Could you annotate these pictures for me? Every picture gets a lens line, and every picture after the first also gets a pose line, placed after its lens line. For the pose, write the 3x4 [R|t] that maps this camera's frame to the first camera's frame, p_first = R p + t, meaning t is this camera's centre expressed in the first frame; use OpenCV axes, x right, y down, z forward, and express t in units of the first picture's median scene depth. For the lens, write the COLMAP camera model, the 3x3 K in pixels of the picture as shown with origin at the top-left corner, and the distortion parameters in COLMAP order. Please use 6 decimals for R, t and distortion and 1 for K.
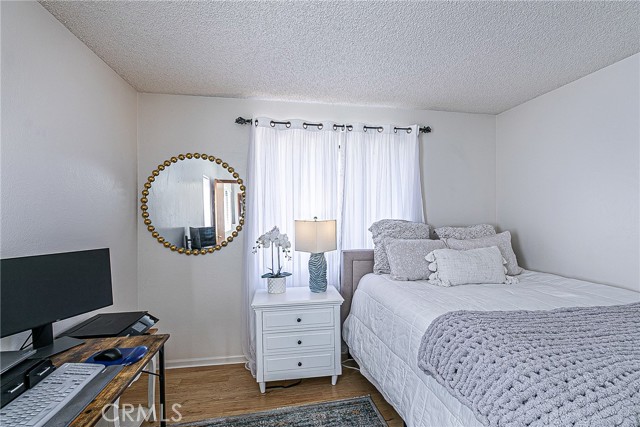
lens RADIAL K [[298.8, 0, 322.8], [0, 298.8, 213.7], [0, 0, 1]] dist [-0.001697, -0.001184]
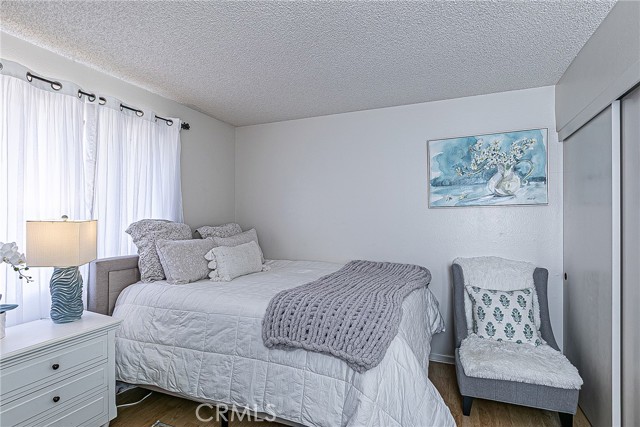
lens RADIAL K [[310.6, 0, 325.3], [0, 310.6, 215.6], [0, 0, 1]] dist [0.000940, 0.000359]
pose [[0.548277, 0.004690, 0.836284, -0.269633], [-0.004847, 0.999985, -0.002430, 0.008578], [-0.836283, -0.002722, 0.548291, 0.079341]]
